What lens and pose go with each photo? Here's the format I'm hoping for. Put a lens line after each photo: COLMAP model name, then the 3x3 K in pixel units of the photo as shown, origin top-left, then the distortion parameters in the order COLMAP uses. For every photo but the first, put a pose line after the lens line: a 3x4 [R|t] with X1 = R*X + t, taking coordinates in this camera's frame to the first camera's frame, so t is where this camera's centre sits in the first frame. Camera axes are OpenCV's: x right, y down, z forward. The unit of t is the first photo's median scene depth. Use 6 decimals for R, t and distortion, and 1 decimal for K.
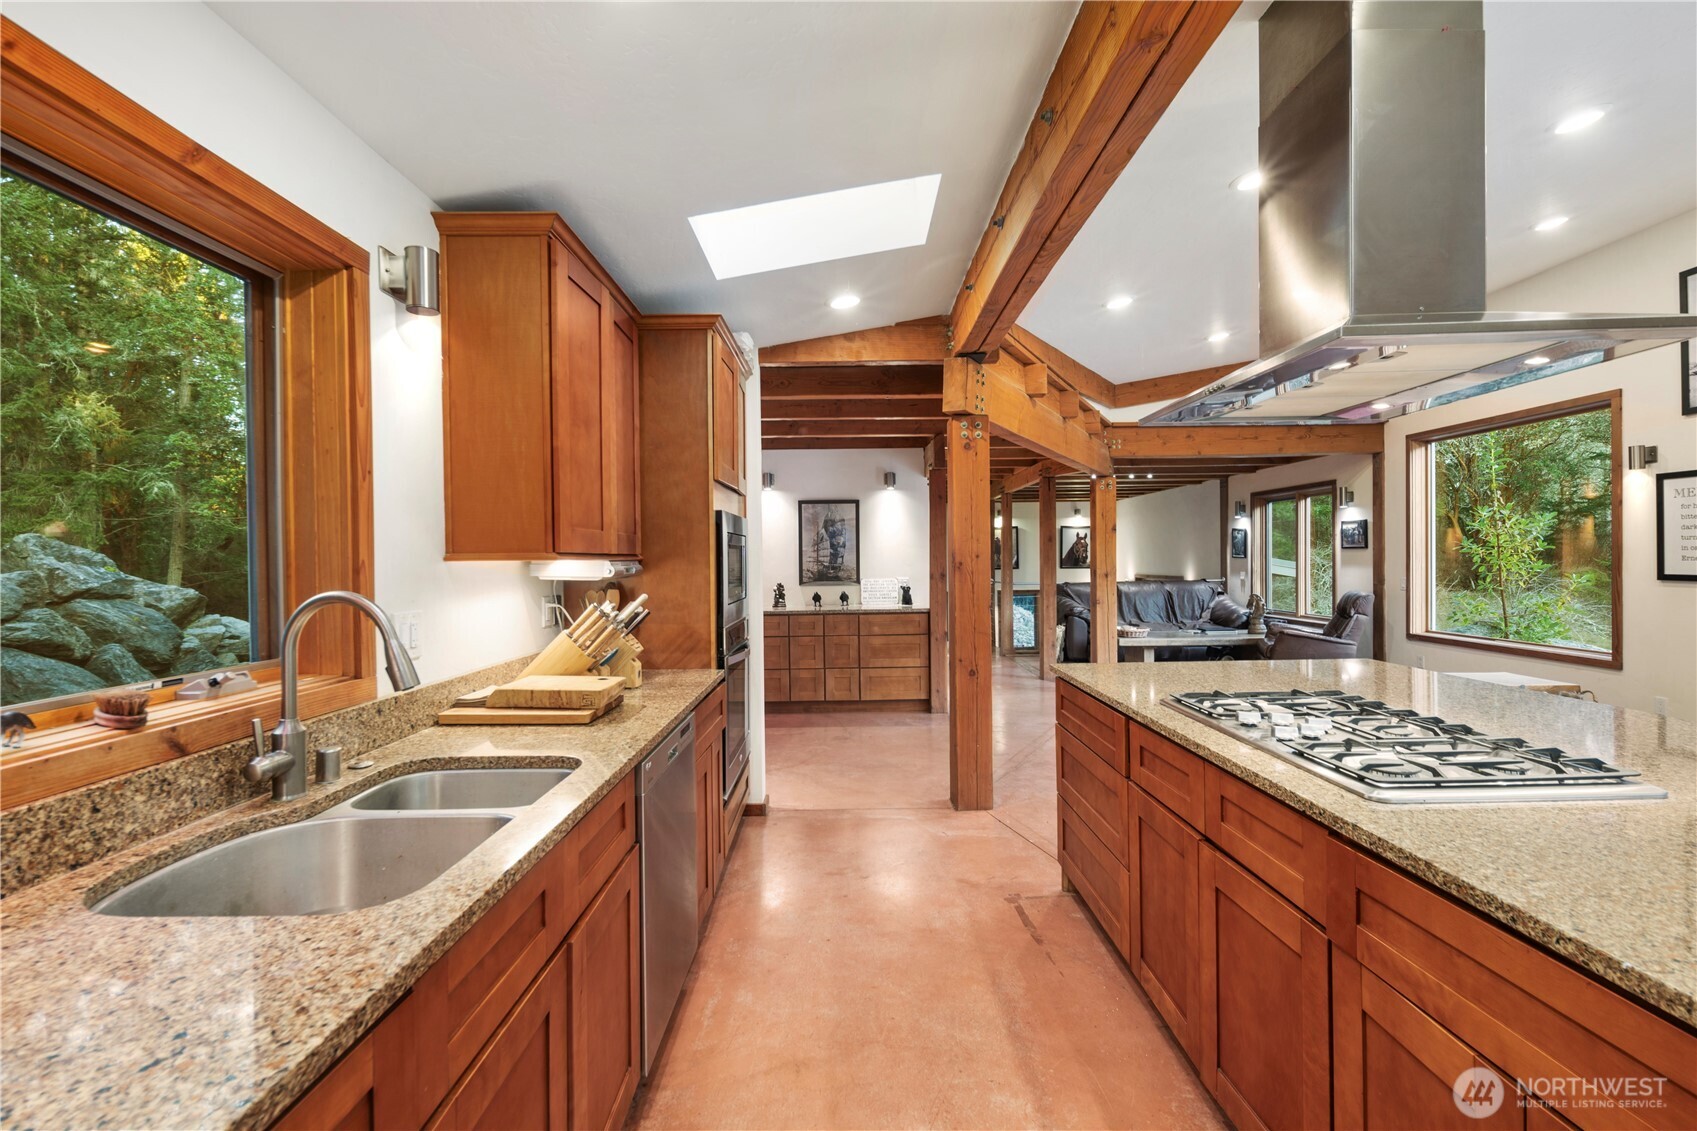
lens RADIAL K [[739.6, 0, 848.1], [0, 739.6, 562.6], [0, 0, 1]] dist [0.000719, -0.001550]
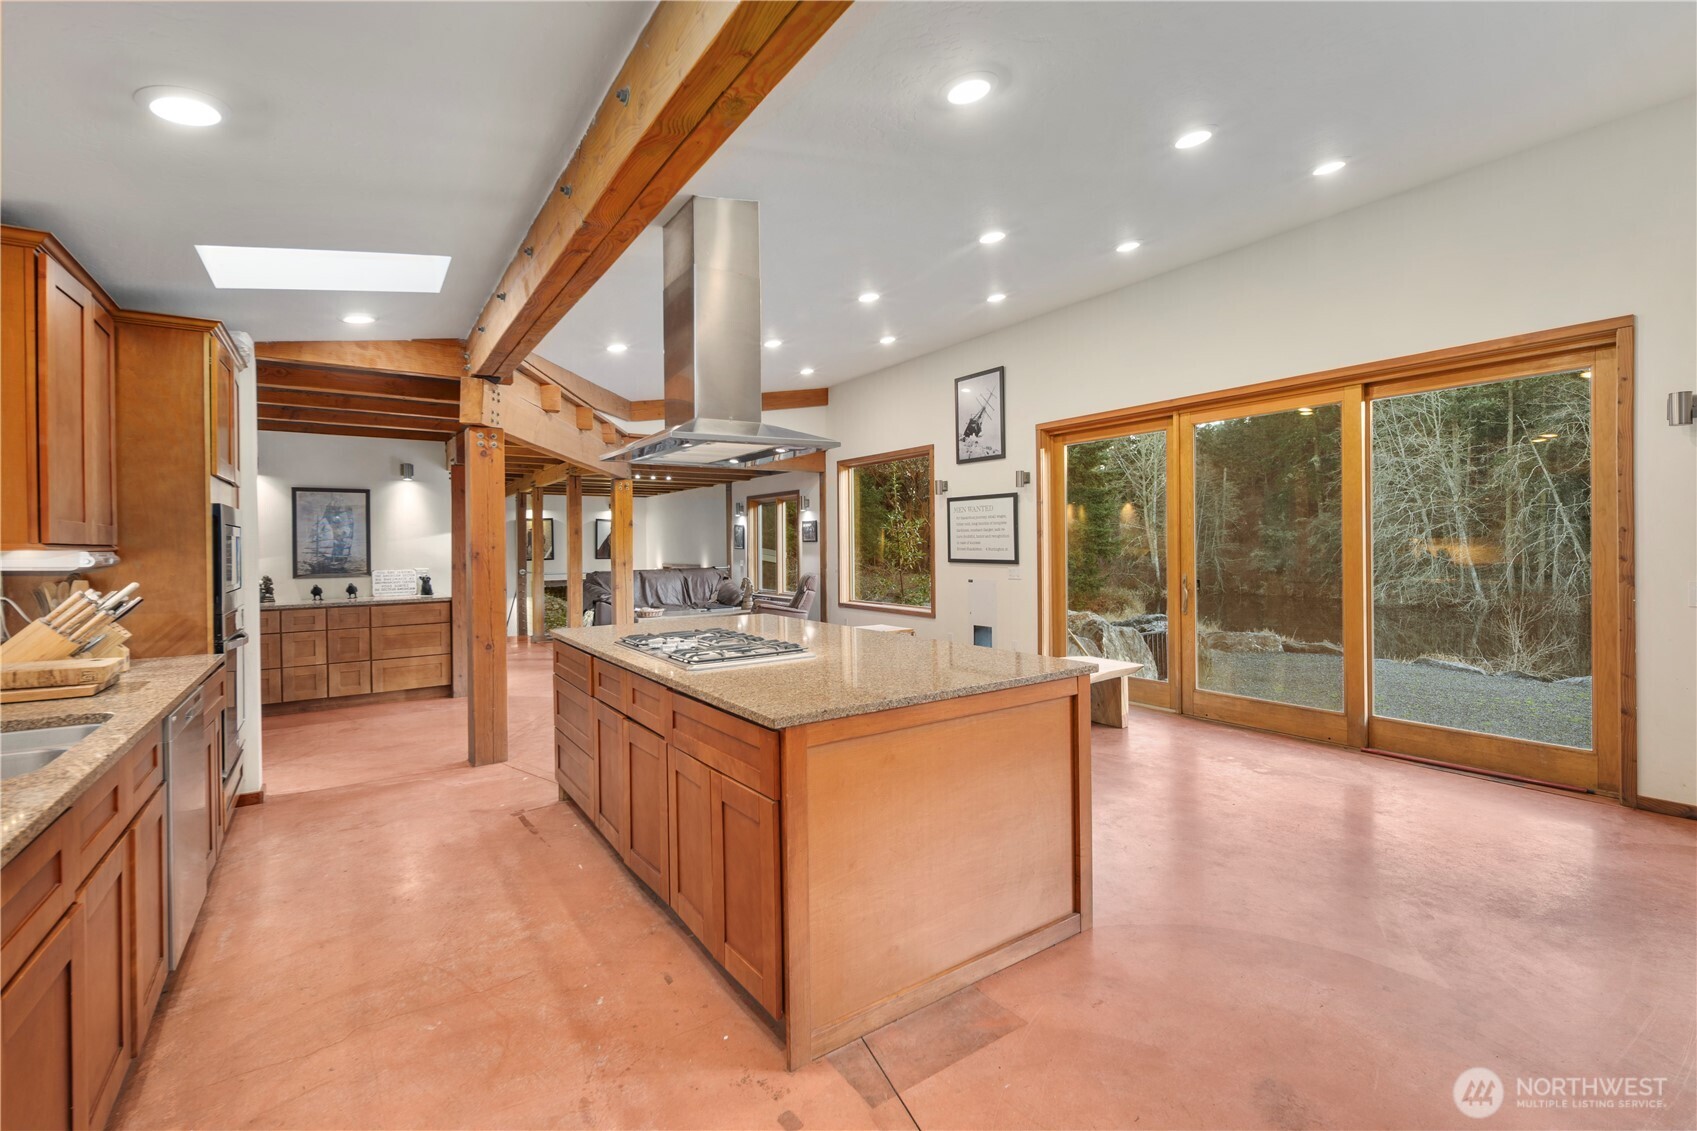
lens RADIAL K [[739.6, 0, 855.9], [0, 739.6, 548.1], [0, 0, 1]] dist [0.000719, -0.001550]
pose [[0.824614, 0.000192, 0.565696, -0.014939], [0.004250, 0.999970, -0.006535, 0.002723], [-0.565680, 0.007793, 0.824588, -0.296639]]
